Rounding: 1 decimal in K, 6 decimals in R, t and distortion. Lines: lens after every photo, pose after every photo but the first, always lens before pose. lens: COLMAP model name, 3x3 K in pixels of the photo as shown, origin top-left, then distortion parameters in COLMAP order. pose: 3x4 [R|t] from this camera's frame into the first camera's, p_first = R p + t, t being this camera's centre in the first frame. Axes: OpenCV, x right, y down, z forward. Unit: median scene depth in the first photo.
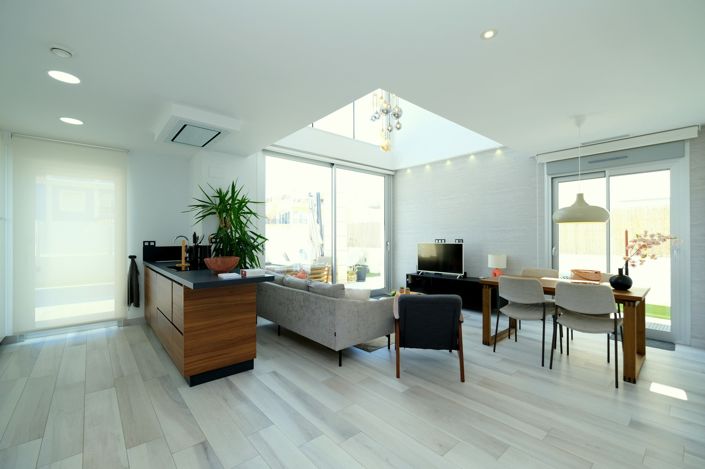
lens RADIAL K [[304.5, 0, 351.5], [0, 304.5, 235.5], [0, 0, 1]] dist [-0.000634, -0.000150]
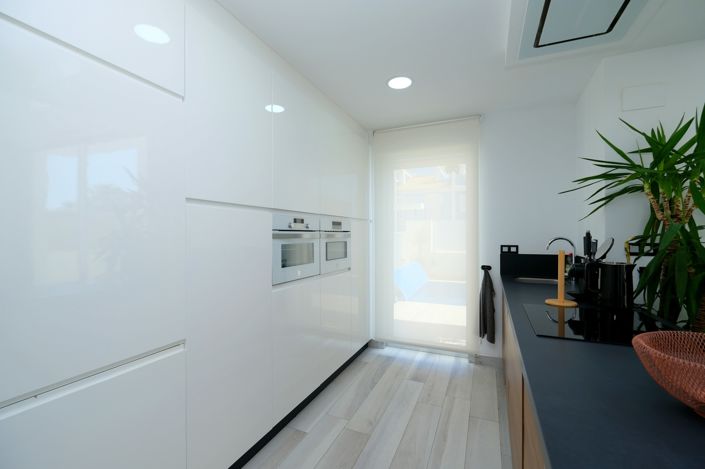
lens RADIAL K [[304.5, 0, 351.5], [0, 304.5, 235.5], [0, 0, 1]] dist [-0.000634, -0.000150]
pose [[0.427375, 0.006783, -0.904049, -0.226459], [0.007872, 0.999906, 0.011223, -0.013117], [0.904040, -0.011913, 0.427282, 0.430705]]
